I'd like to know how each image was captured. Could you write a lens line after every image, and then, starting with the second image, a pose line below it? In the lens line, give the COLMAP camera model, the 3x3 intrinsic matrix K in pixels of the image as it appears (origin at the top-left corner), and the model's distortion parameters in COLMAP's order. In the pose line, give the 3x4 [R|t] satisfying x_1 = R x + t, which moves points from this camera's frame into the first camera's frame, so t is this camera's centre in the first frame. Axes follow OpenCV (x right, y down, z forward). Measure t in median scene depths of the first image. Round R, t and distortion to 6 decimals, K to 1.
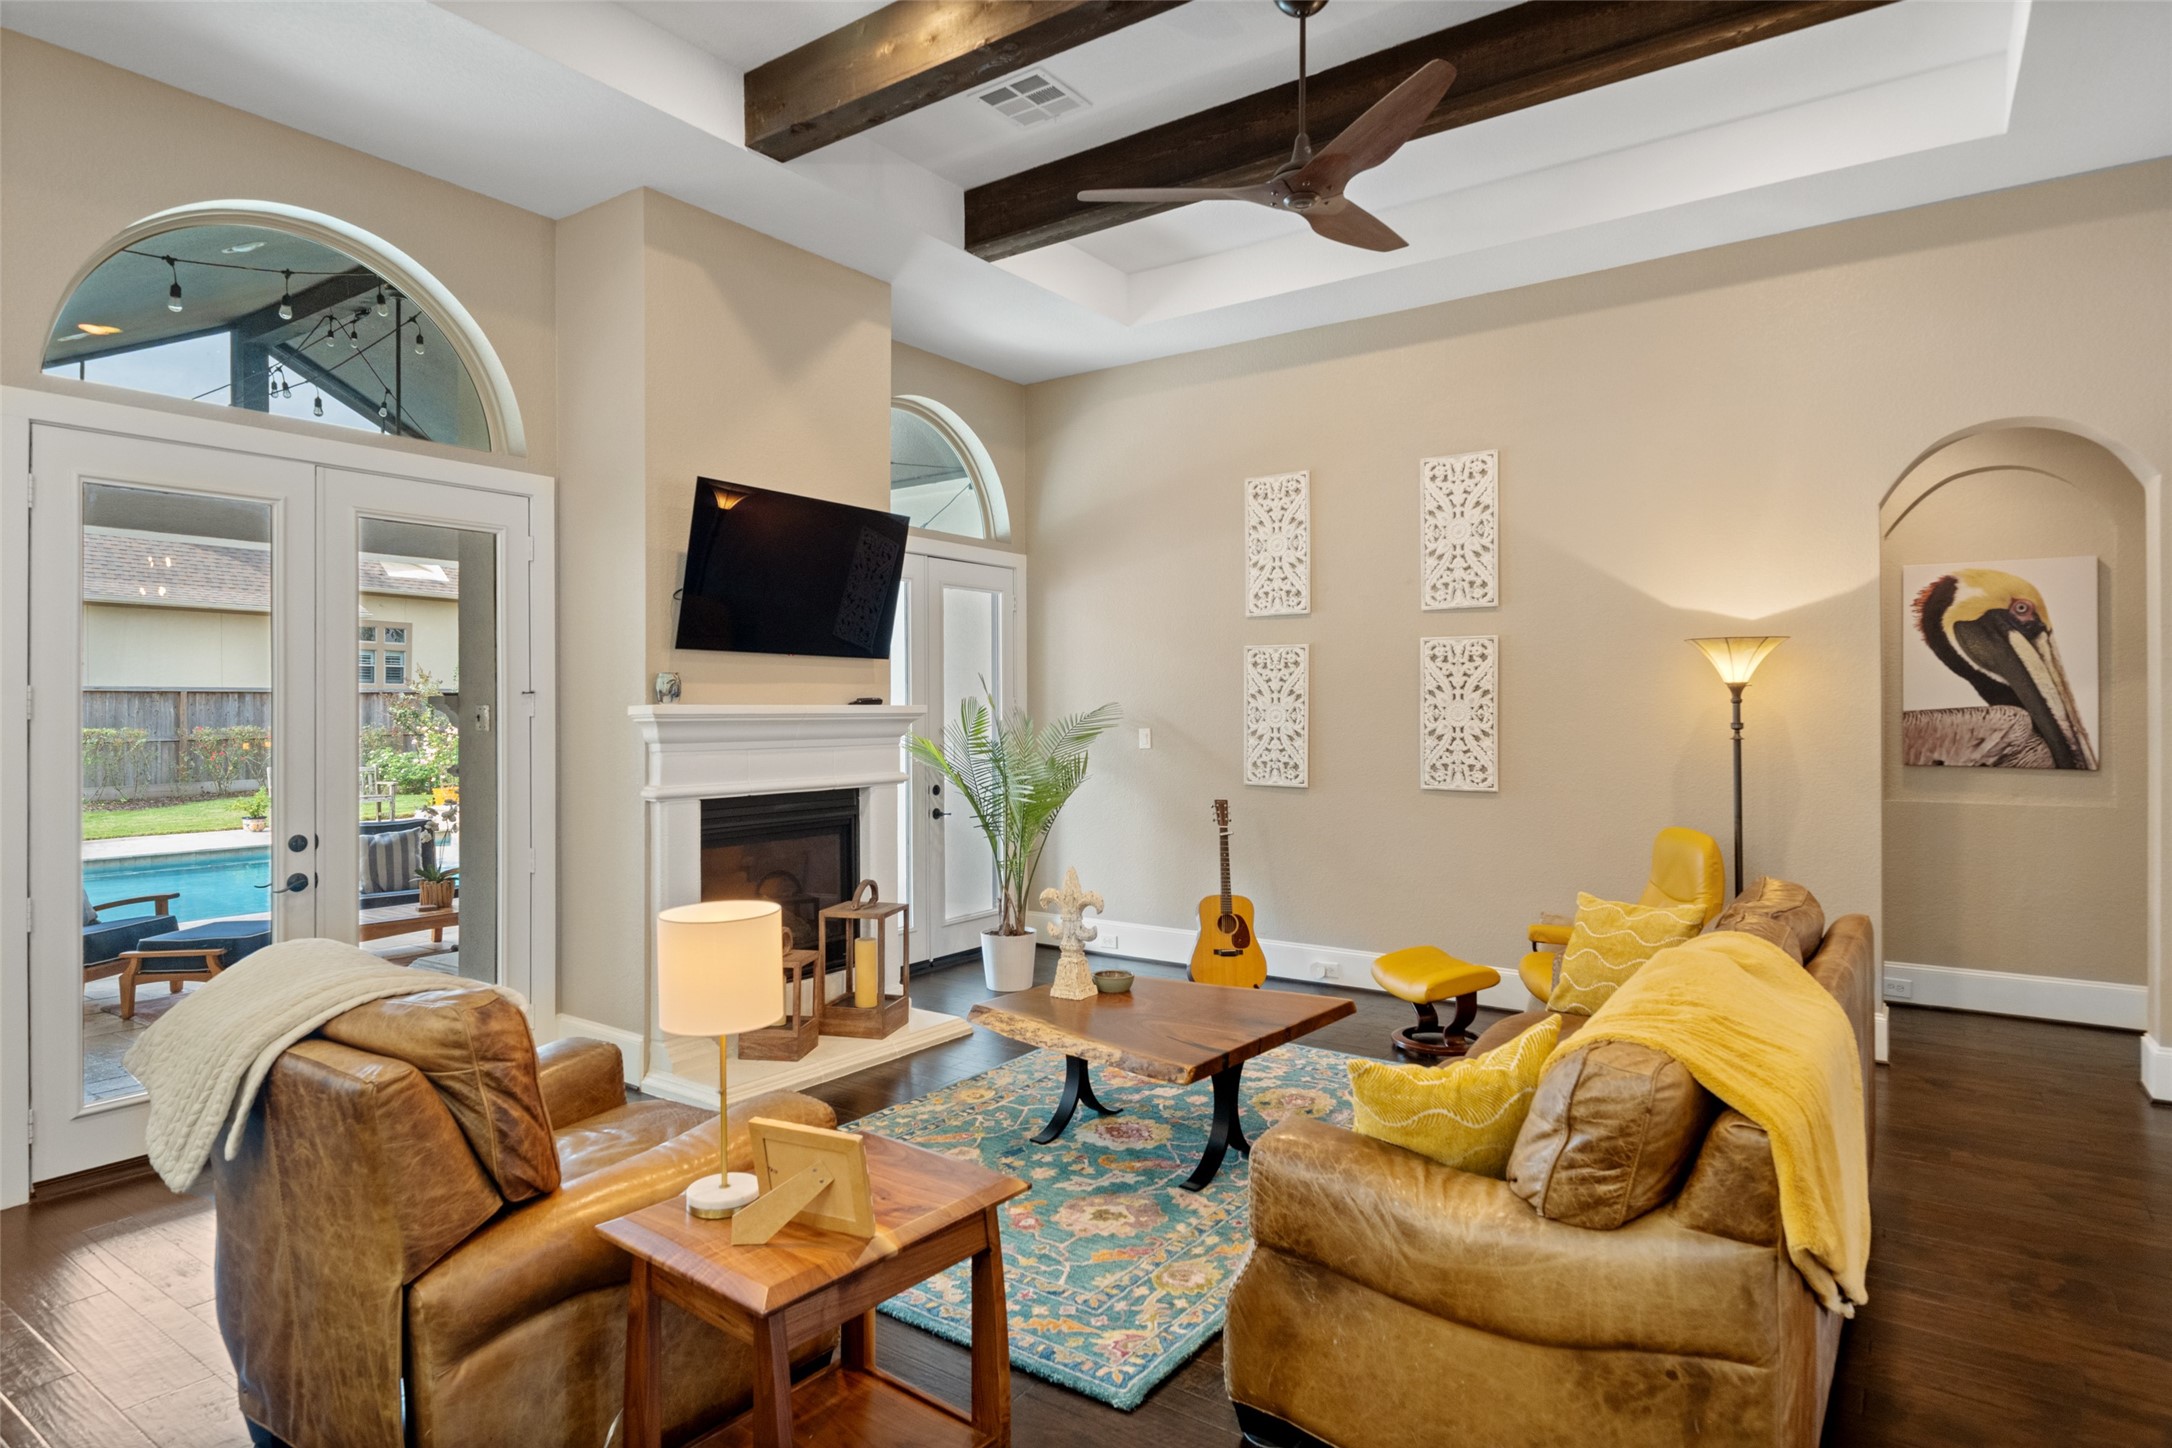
lens RADIAL K [[1200.3, 0, 1089.7], [0, 1200.3, 702.4], [0, 0, 1]] dist [-0.004994, -0.000906]
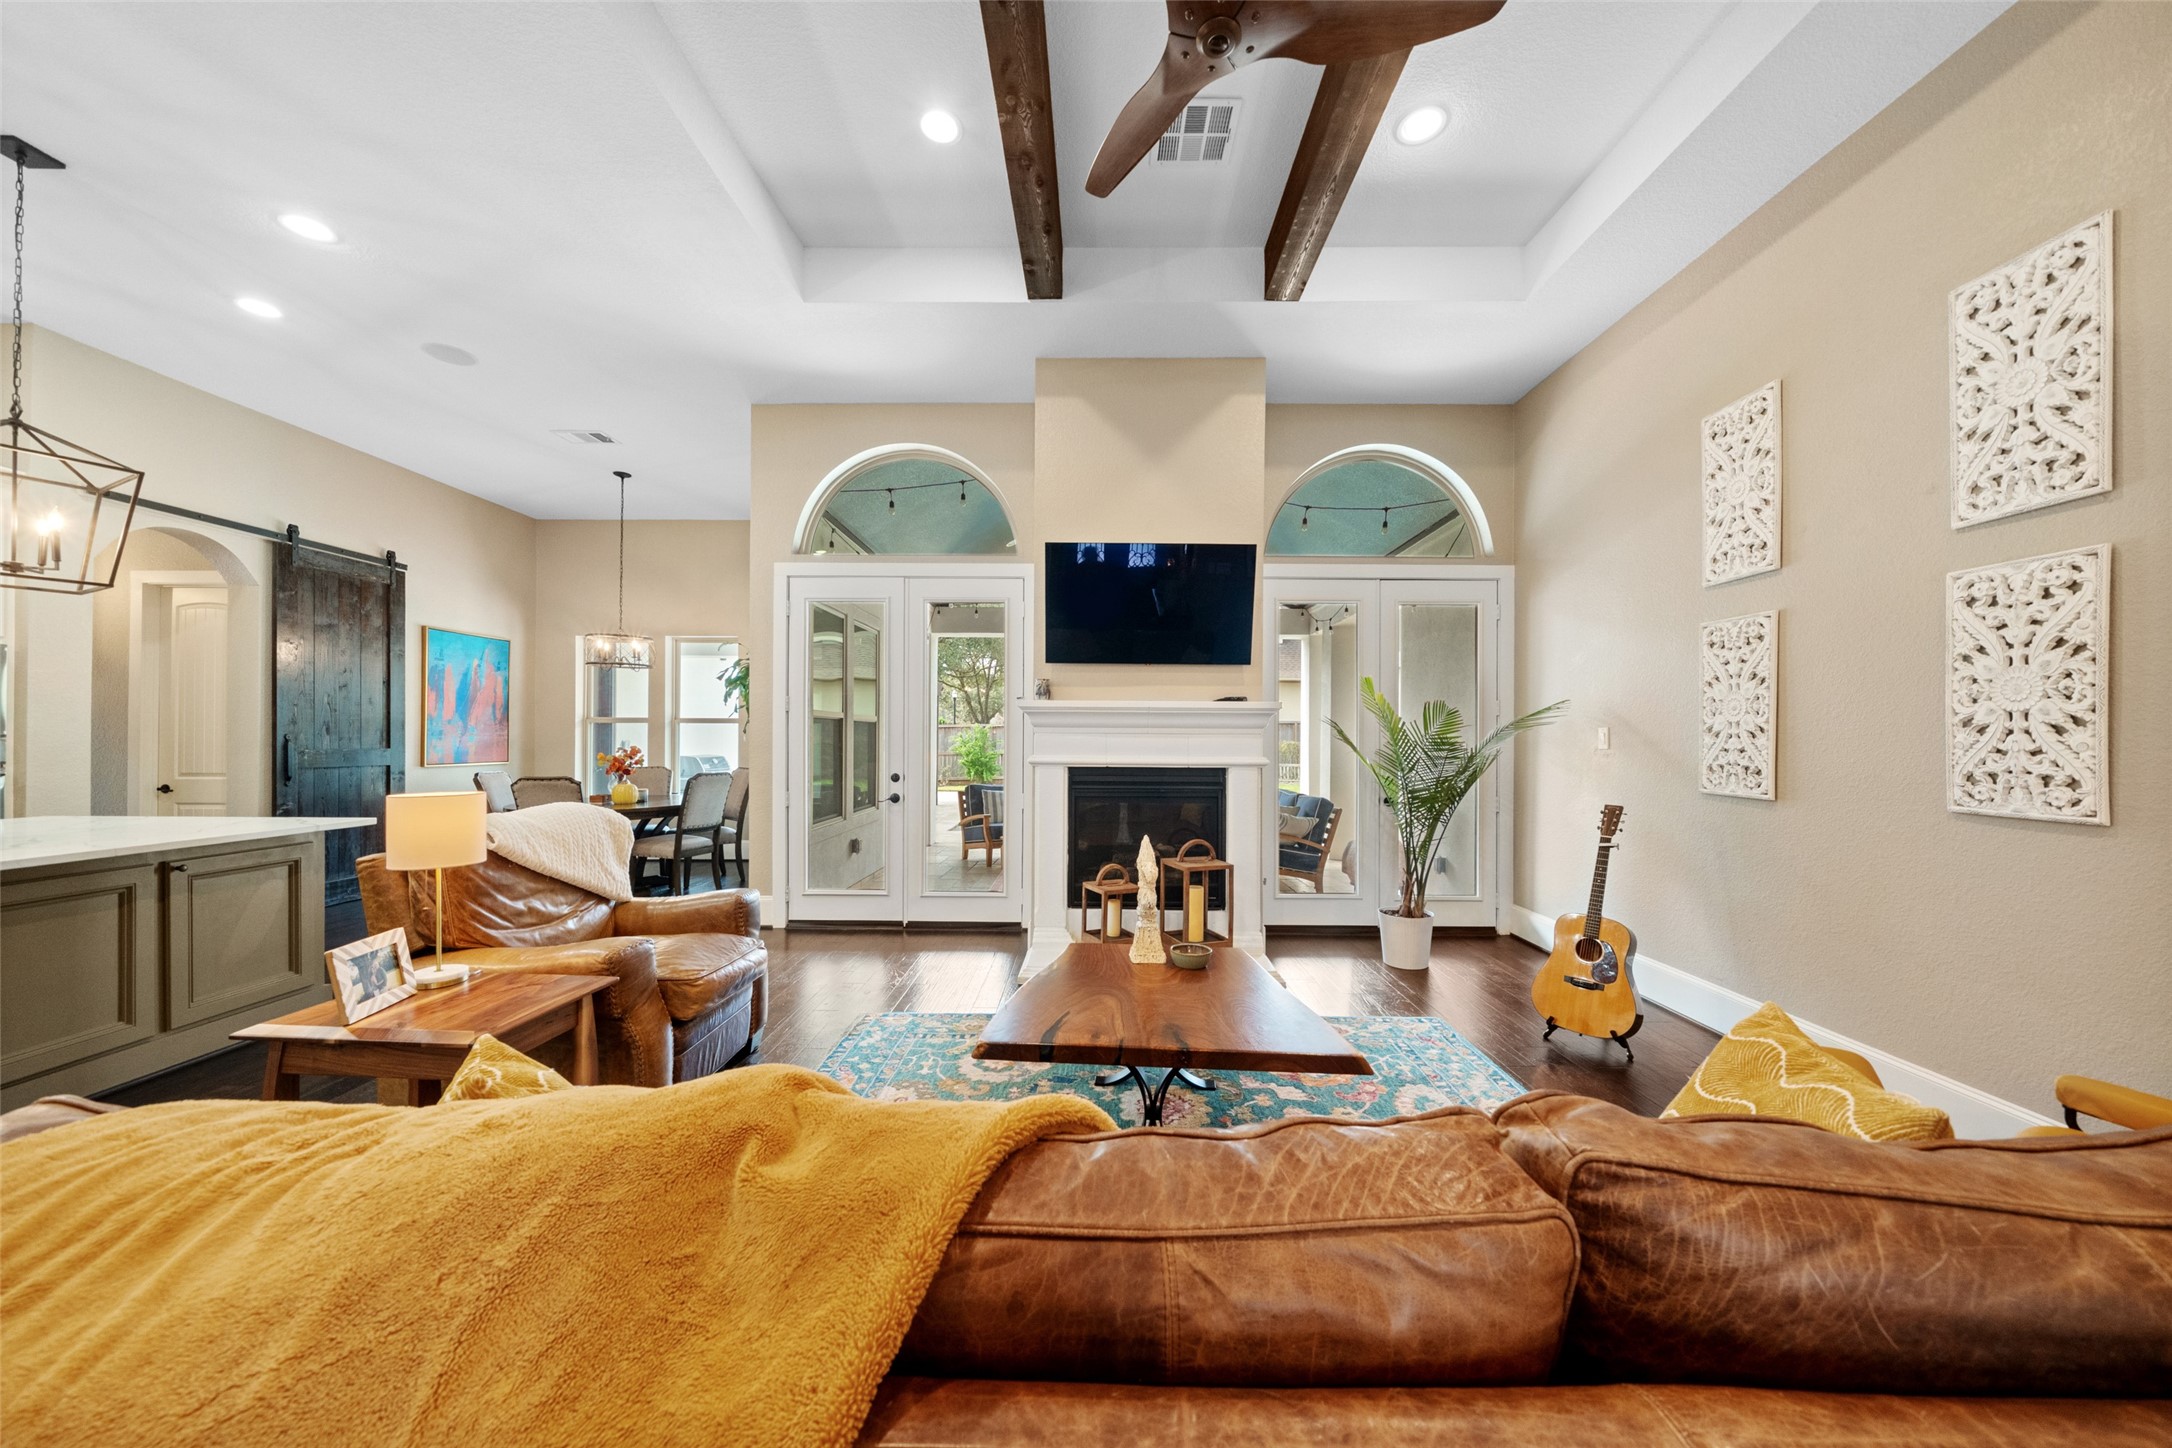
lens RADIAL K [[749.5, 0, 1093.2], [0, 749.5, 734.5], [0, 0, 1]] dist [-0.006229, 0.000204]
pose [[0.566996, 0.002127, -0.823718, 0.353710], [-0.003390, 0.999994, 0.000249, 0.033852], [0.823714, 0.002652, 0.567000, 0.415845]]
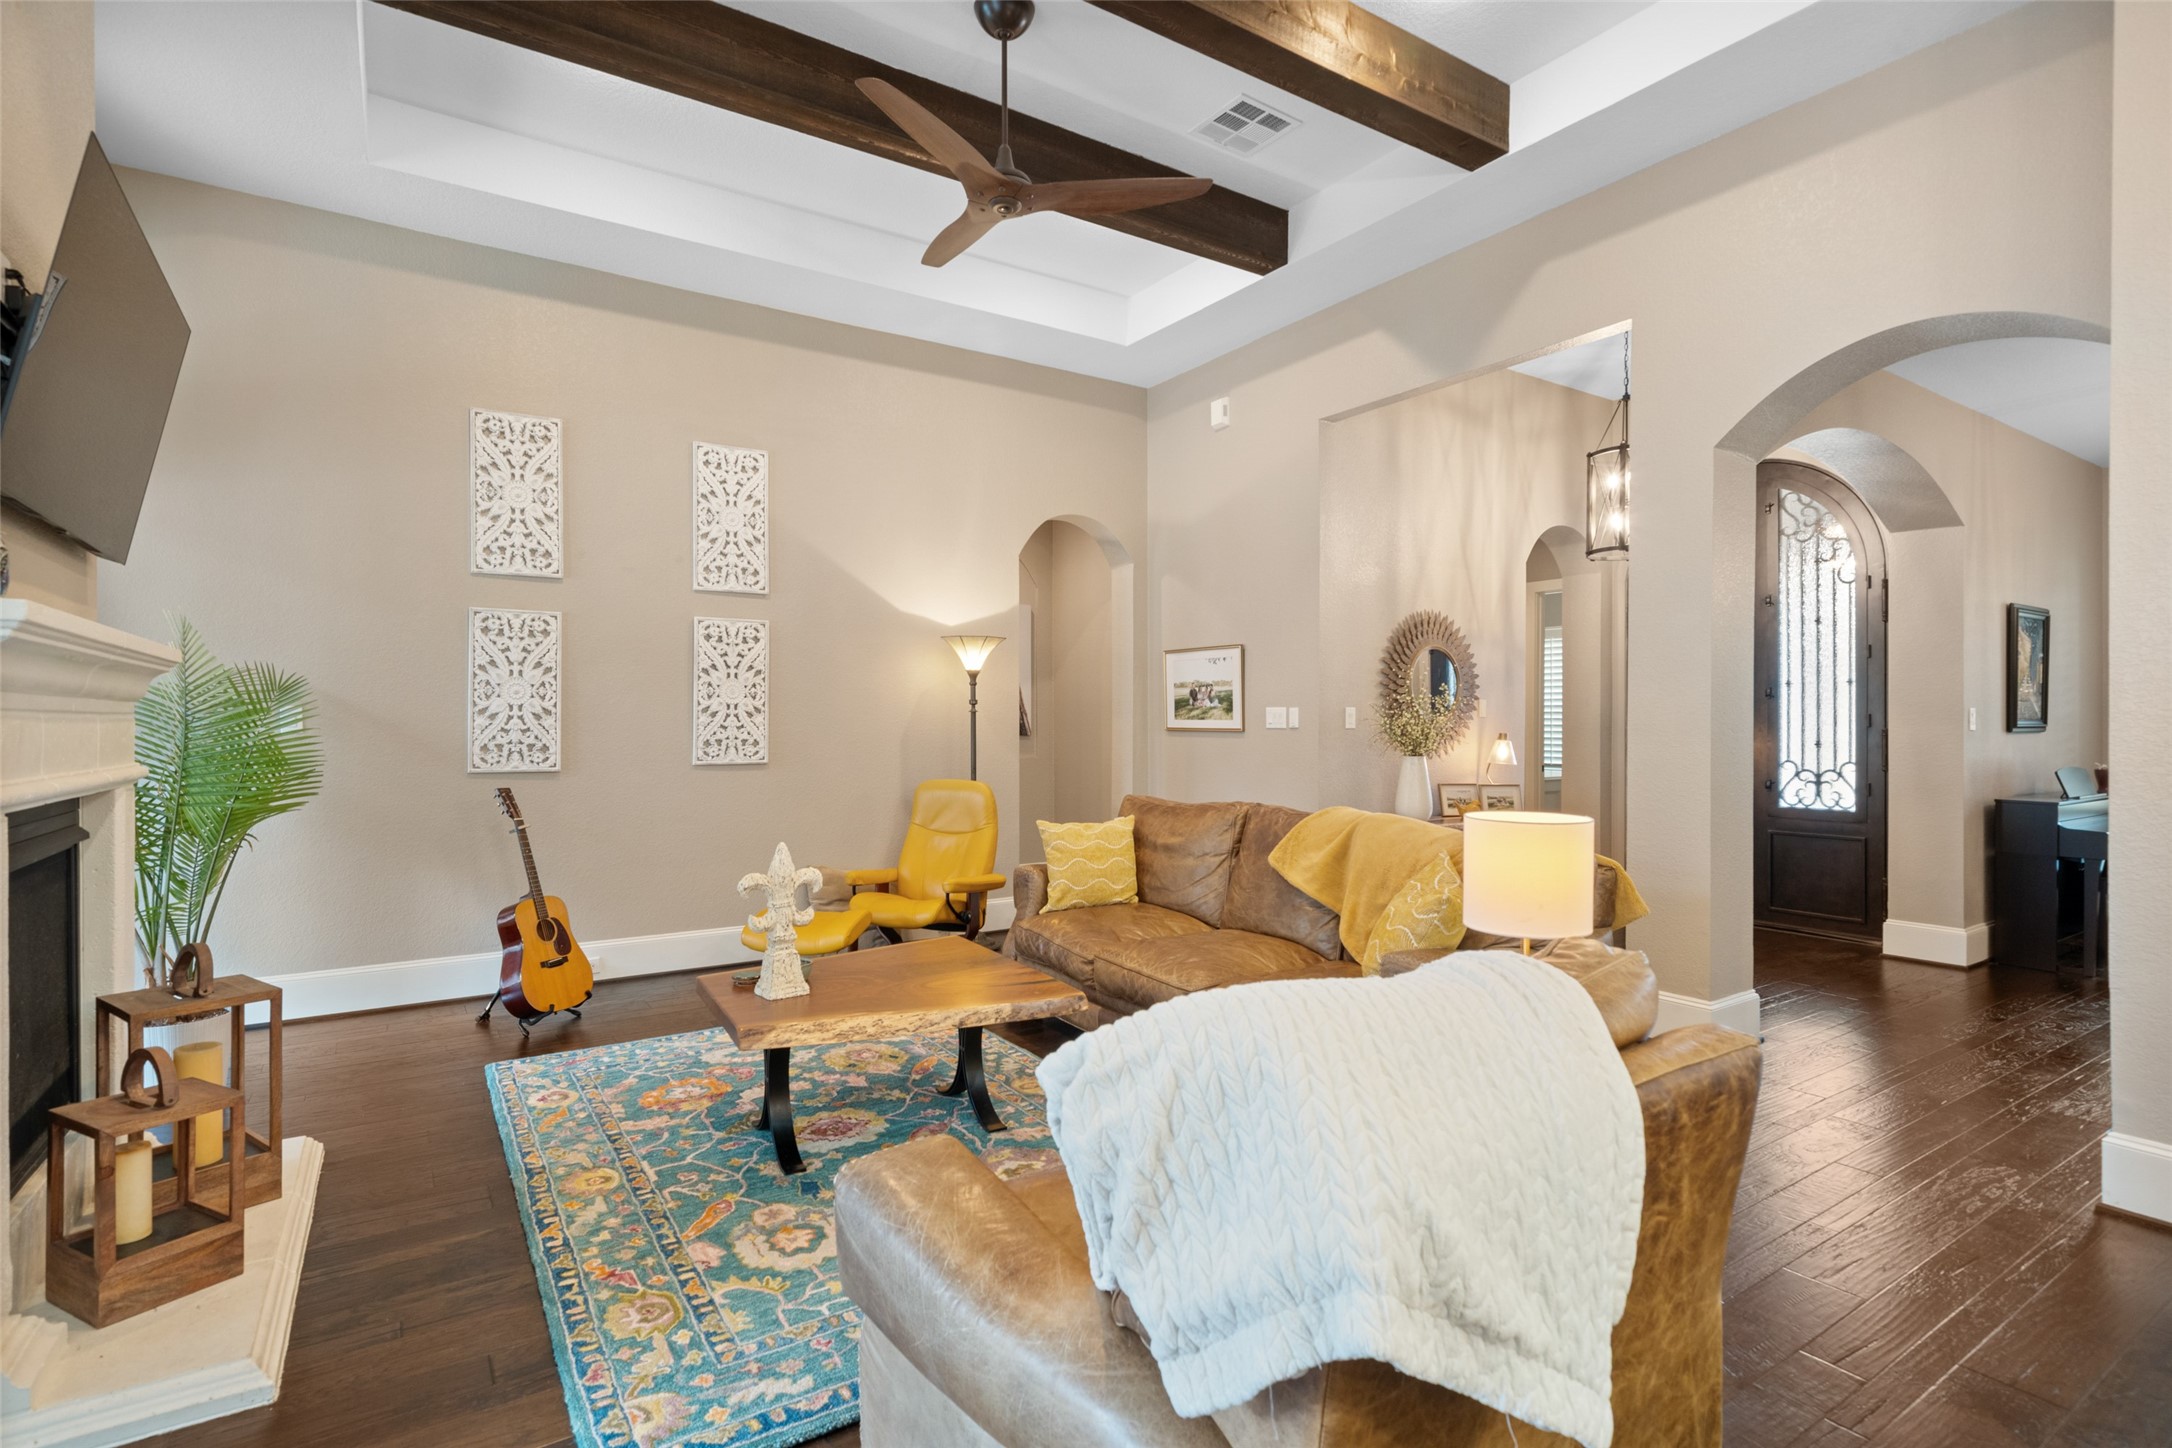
lens RADIAL K [[1060.5, 0, 1096.6], [0, 1060.5, 720.2], [0, 0, 1]] dist [0.006876, 0.001073]
pose [[0.361725, -0.000394, 0.932285, -0.454478], [-0.006371, 0.999976, 0.002894, 0.030265], [-0.932263, -0.006987, 0.361713, 0.364075]]
